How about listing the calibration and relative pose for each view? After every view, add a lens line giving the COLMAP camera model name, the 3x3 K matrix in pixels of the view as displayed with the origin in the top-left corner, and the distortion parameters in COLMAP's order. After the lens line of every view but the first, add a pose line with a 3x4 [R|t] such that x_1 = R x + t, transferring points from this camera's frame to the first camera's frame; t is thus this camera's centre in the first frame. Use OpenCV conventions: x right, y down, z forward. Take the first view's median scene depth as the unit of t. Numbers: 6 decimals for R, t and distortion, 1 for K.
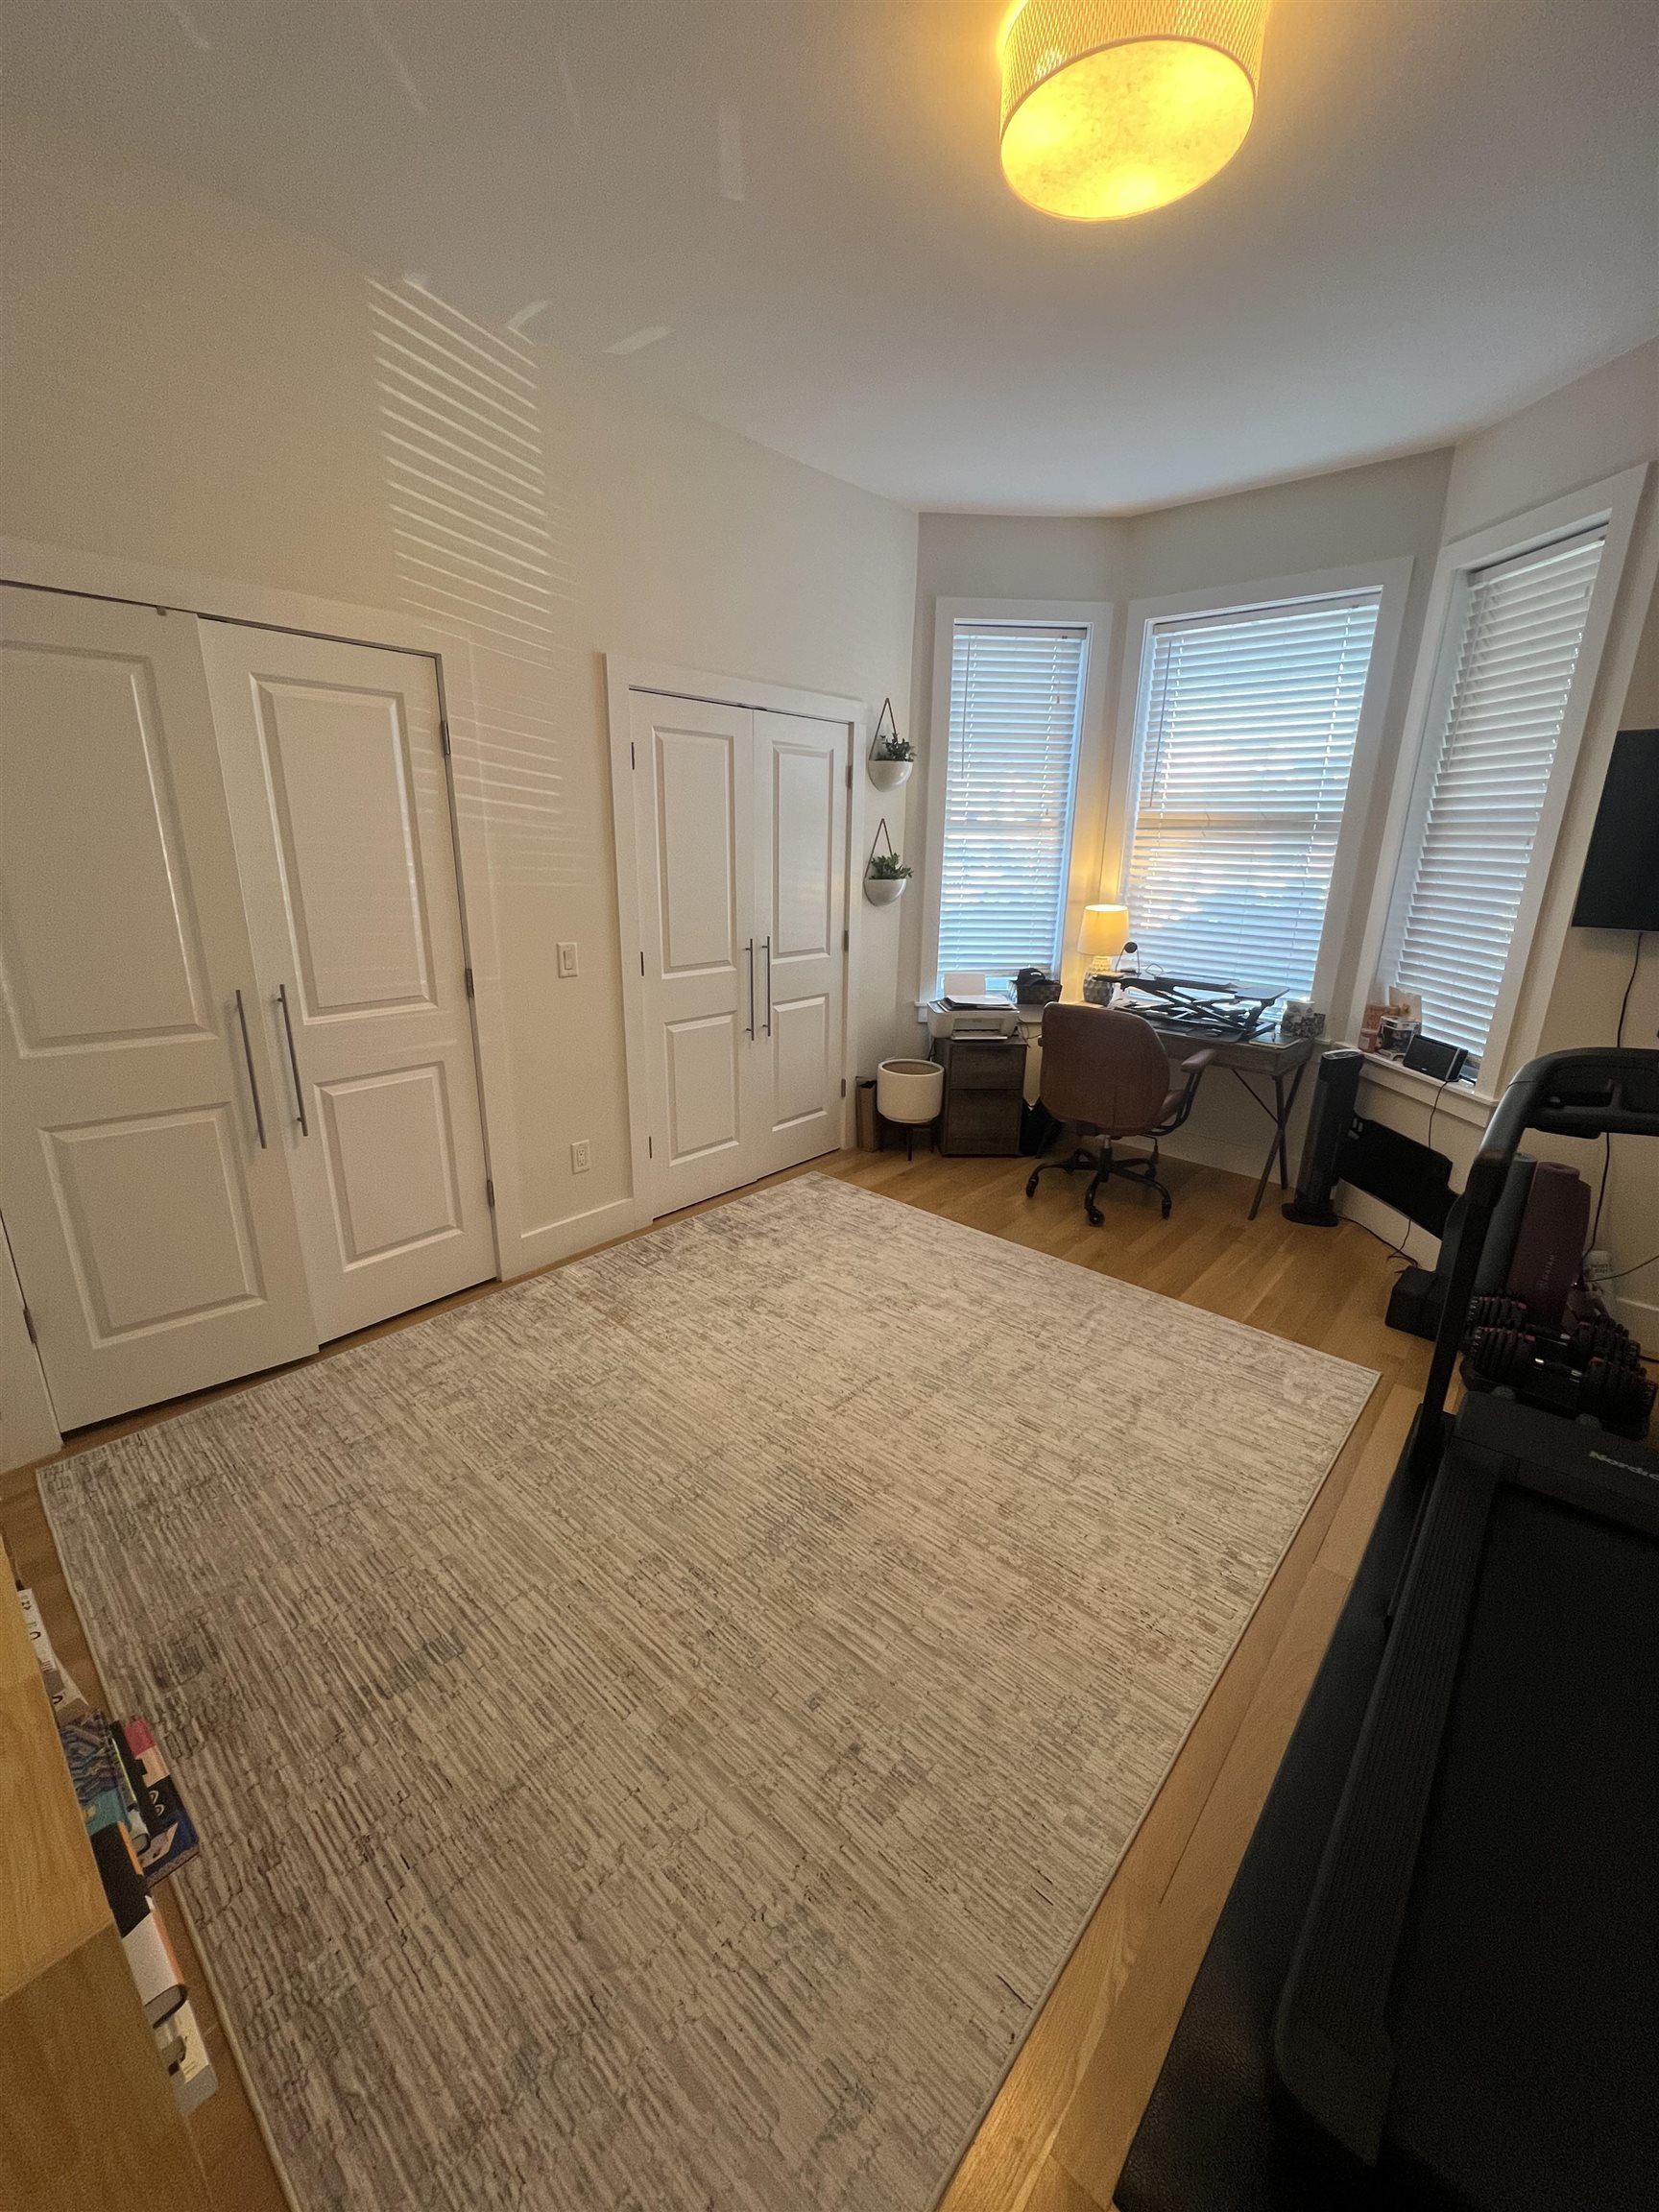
lens RADIAL K [[881.2, 0, 825.1], [0, 881.2, 1101.5], [0, 0, 1]] dist [-0.000270, 0.000304]
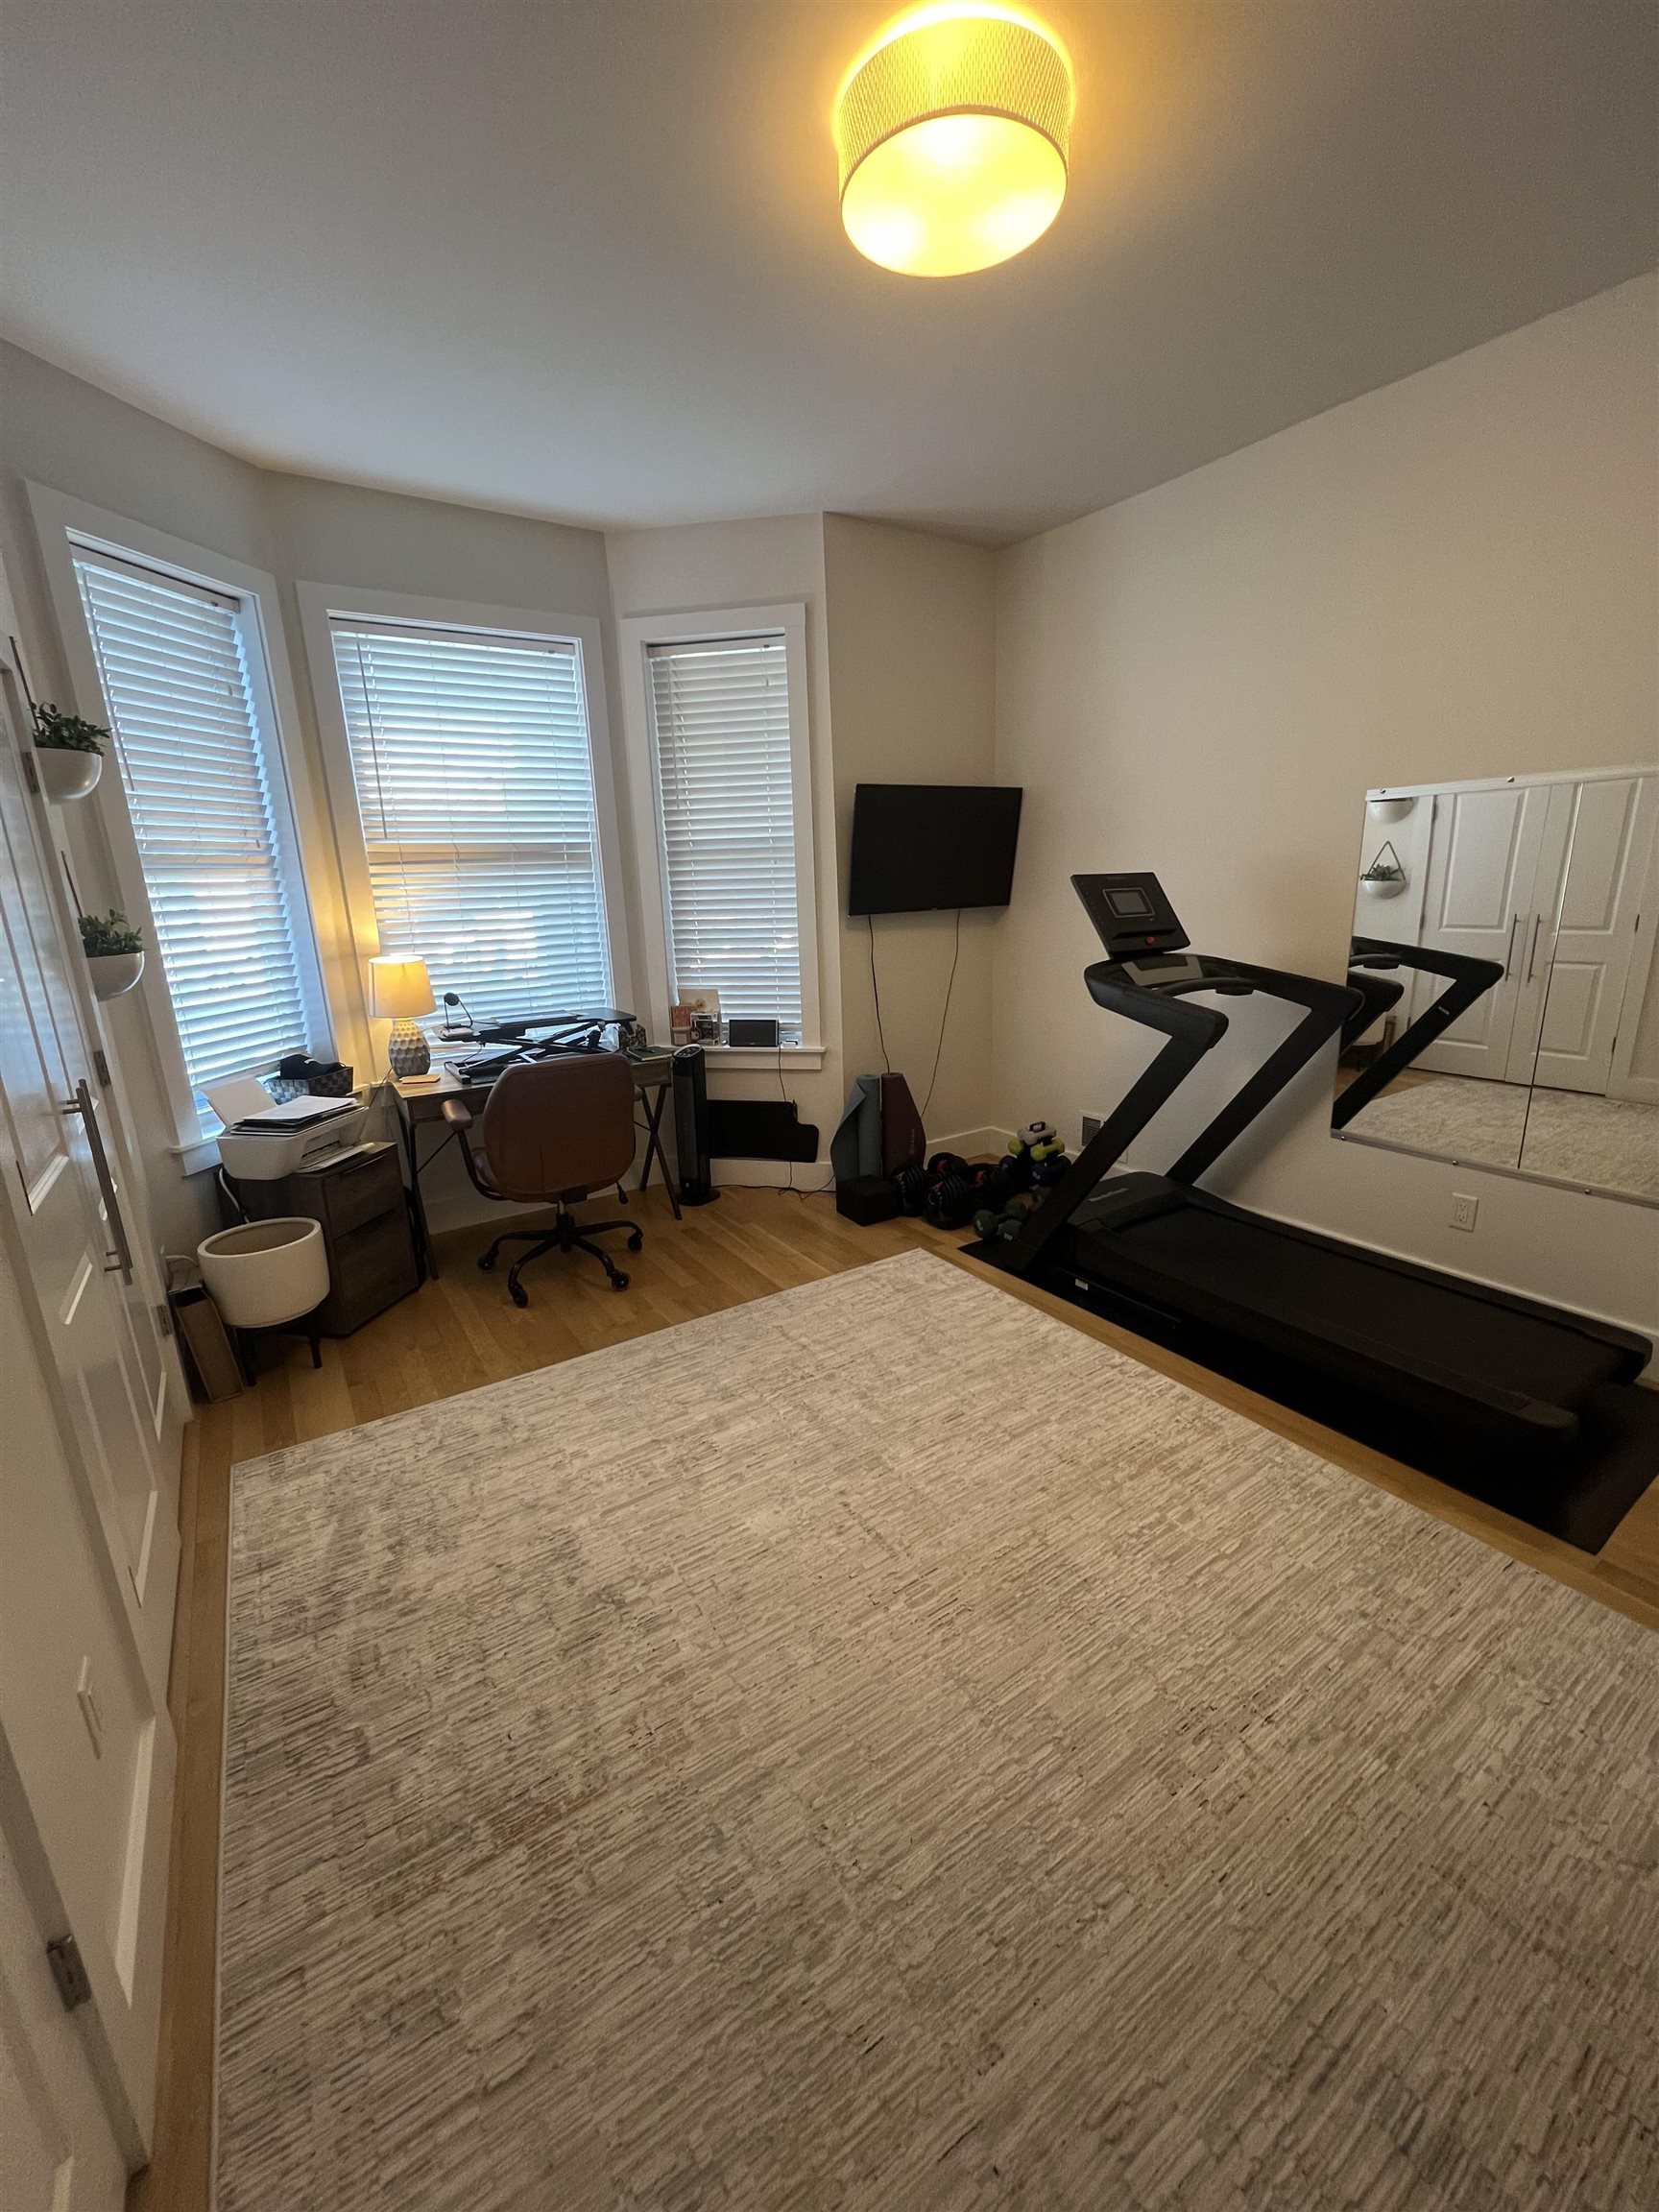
lens RADIAL K [[881.2, 0, 839.8], [0, 881.2, 1104.2], [0, 0, 1]] dist [-0.000270, 0.000304]
pose [[0.245252, -0.267790, 0.931740, -0.467359], [0.315116, 0.930925, 0.184610, -0.144454], [-0.916817, 0.248331, 0.312696, 0.500208]]
